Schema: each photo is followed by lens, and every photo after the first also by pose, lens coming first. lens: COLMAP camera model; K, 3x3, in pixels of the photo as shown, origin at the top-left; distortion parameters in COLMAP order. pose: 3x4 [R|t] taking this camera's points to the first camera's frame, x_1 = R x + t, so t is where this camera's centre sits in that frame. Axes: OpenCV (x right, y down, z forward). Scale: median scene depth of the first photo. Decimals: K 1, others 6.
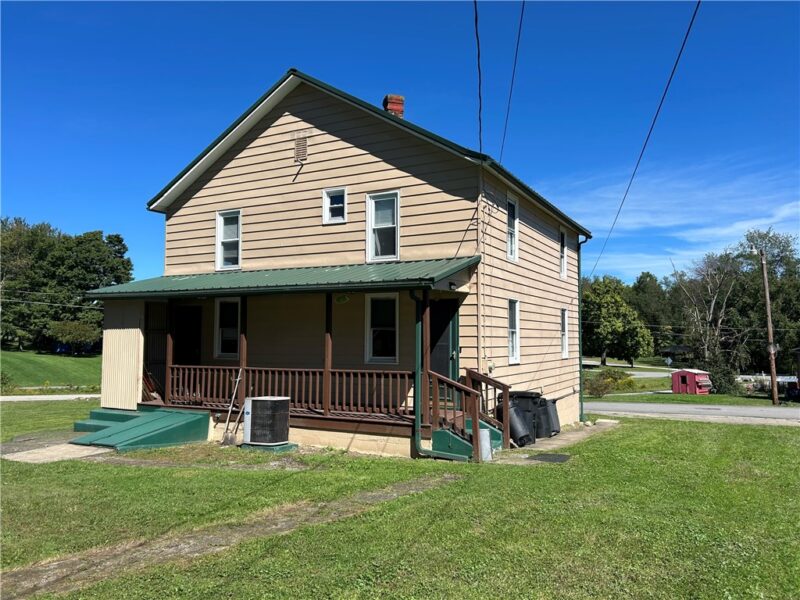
lens RADIAL K [[601.4, 0, 399.1], [0, 601.4, 300.5], [0, 0, 1]] dist [0.076150, -0.002372]
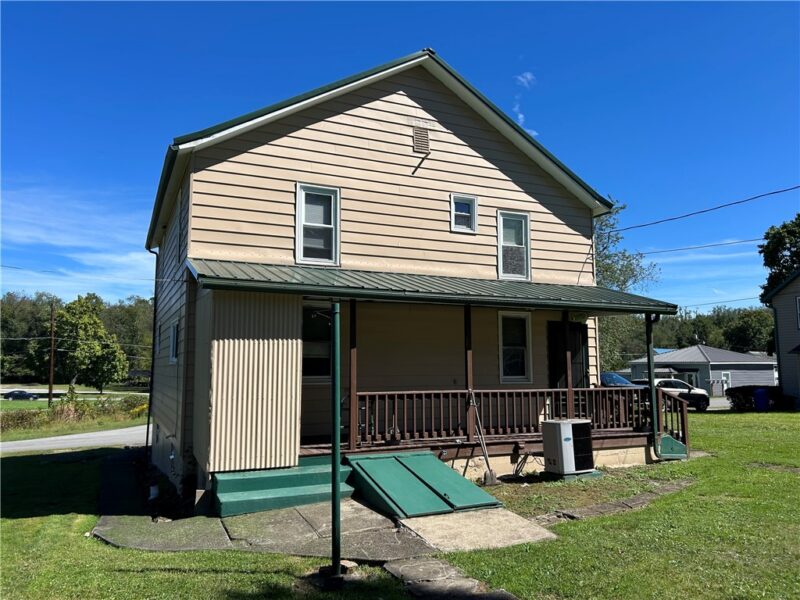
lens RADIAL K [[601.4, 0, 399.1], [0, 601.4, 300.5], [0, 0, 1]] dist [0.076150, -0.002372]
pose [[0.601627, 0.079133, 0.794847, -0.892761], [-0.047274, 0.996864, -0.063463, 0.039609], [-0.797377, 0.000606, 0.603482, 0.519215]]
